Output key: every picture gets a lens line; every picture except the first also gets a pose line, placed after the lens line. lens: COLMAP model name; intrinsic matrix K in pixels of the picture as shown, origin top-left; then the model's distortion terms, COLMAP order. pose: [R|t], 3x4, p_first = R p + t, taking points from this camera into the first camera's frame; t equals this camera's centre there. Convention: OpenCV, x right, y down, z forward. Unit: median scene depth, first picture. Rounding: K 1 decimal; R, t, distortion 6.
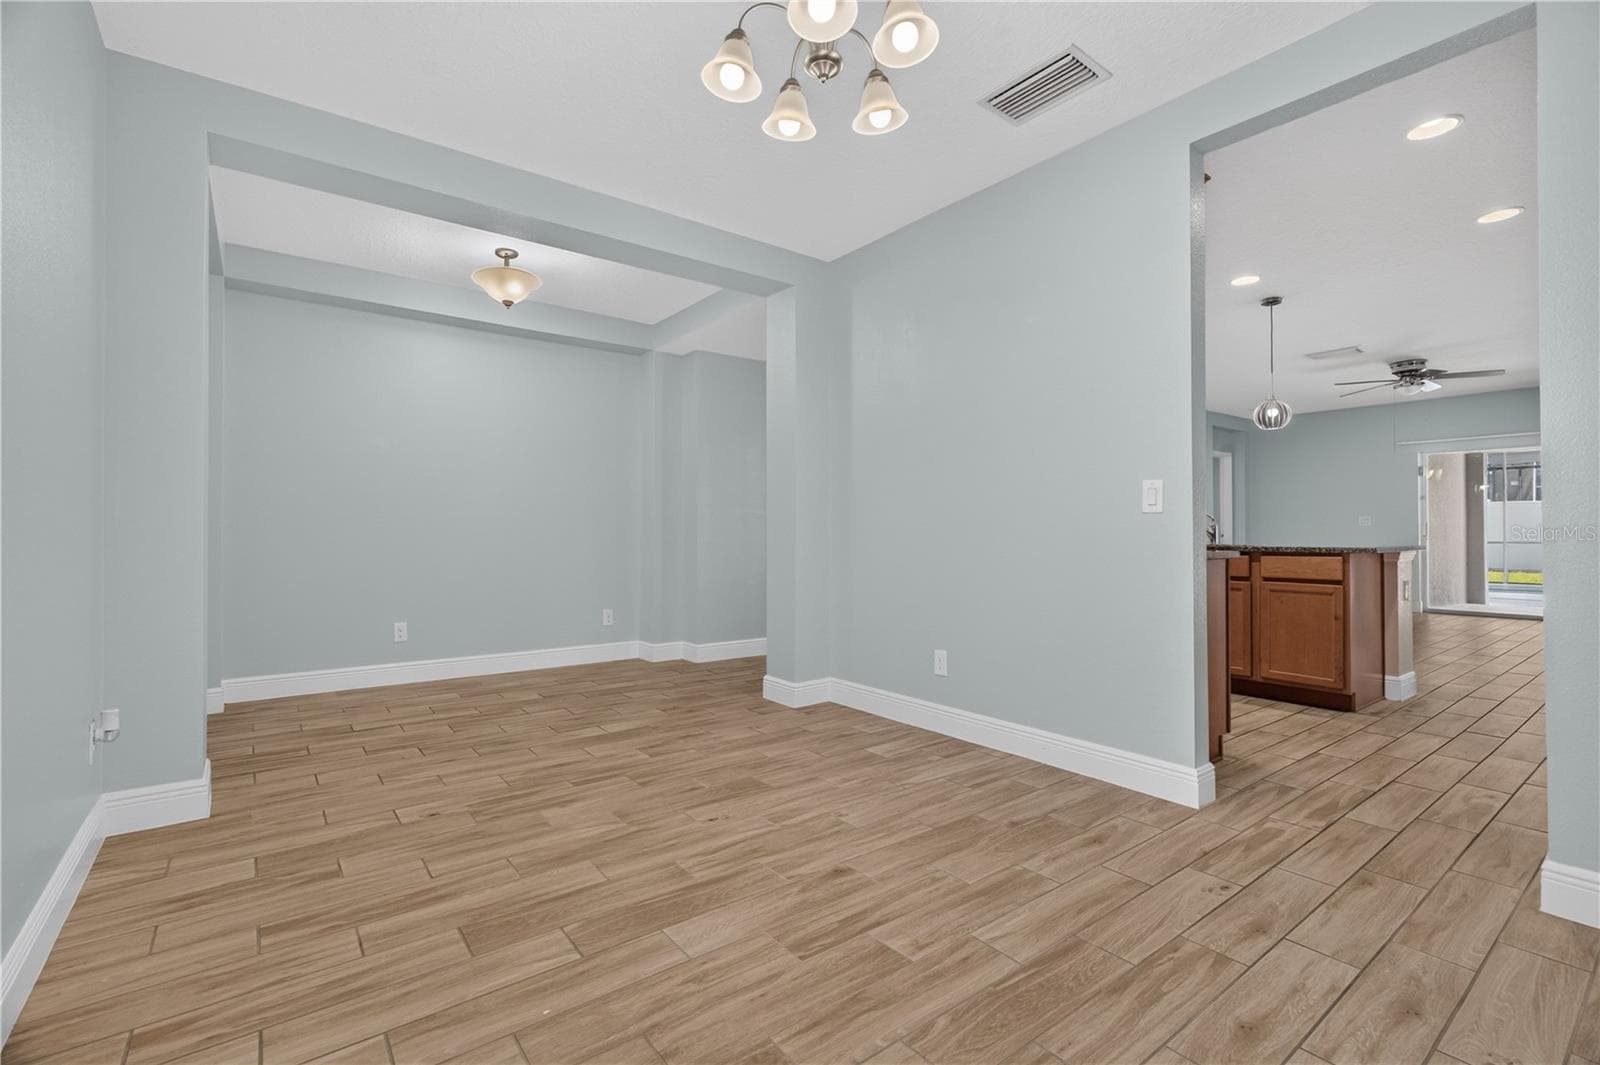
lens RADIAL K [[718.4, 0, 796.0], [0, 718.4, 526.8], [0, 0, 1]] dist [0.001499, 0.000242]
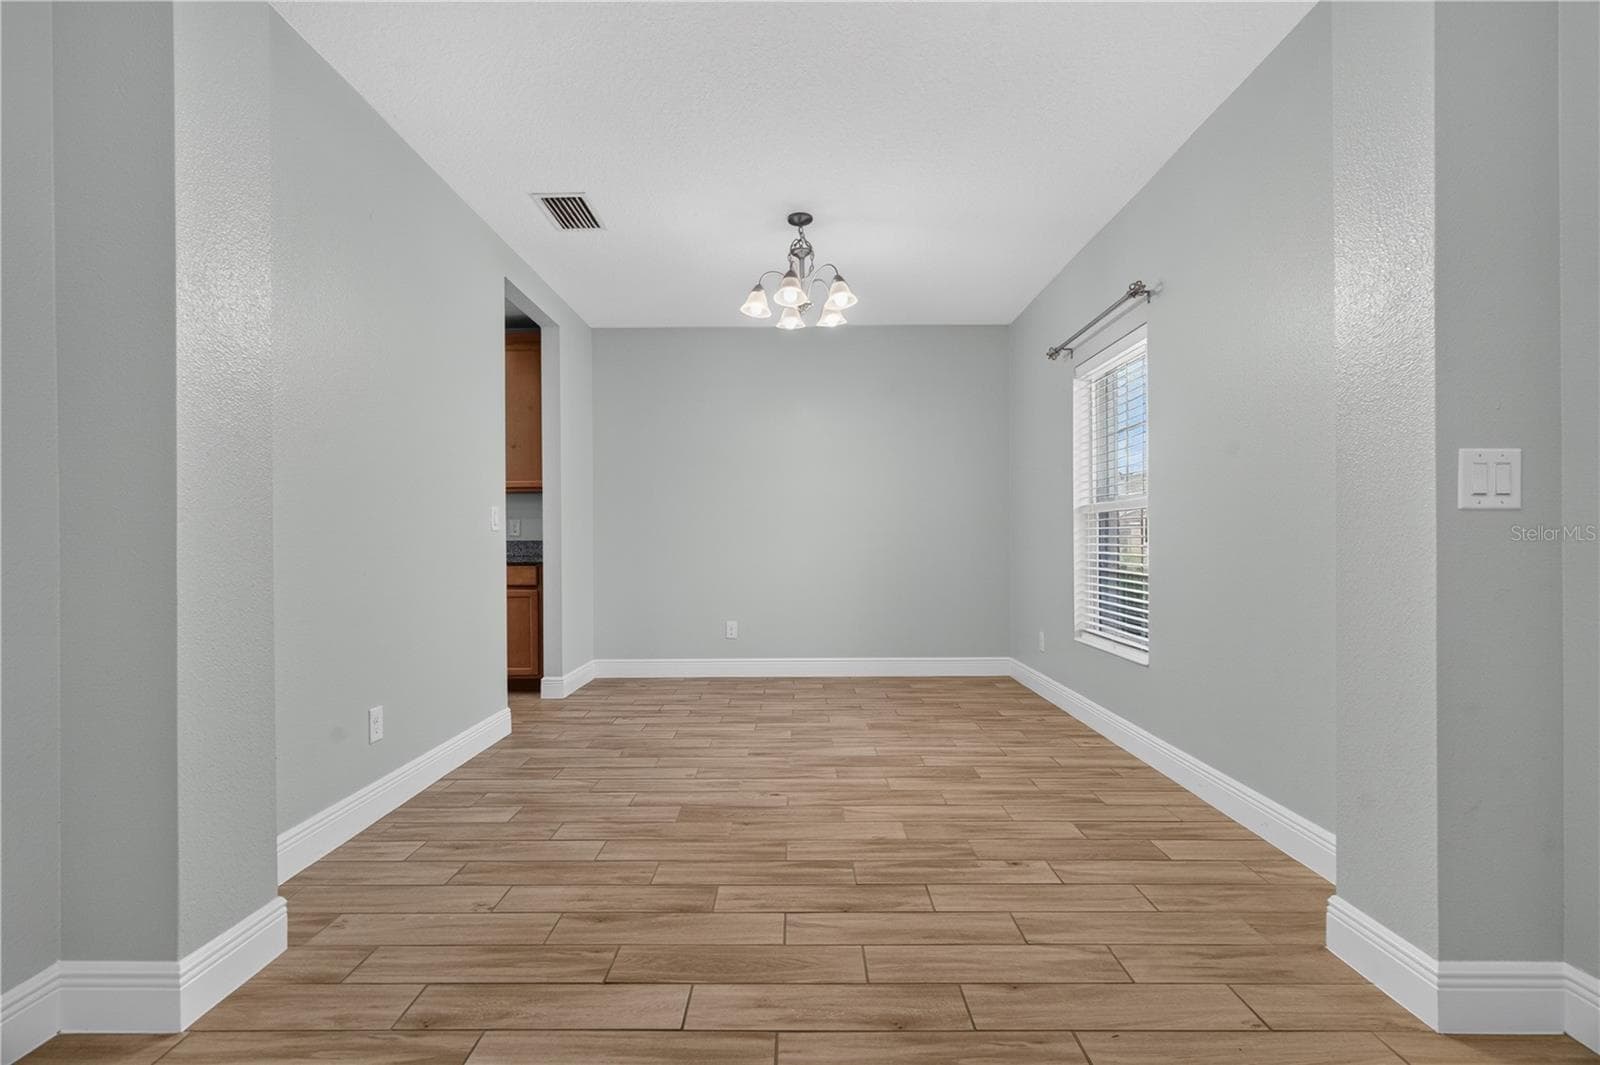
lens RADIAL K [[718.4, 0, 802.5], [0, 718.4, 539.4], [0, 0, 1]] dist [0.001499, 0.000242]
pose [[-0.794041, 0.006558, 0.607829, -0.567956], [0.004609, 0.999978, -0.004768, 0.005366], [-0.607847, -0.000984, -0.794053, 1.261727]]
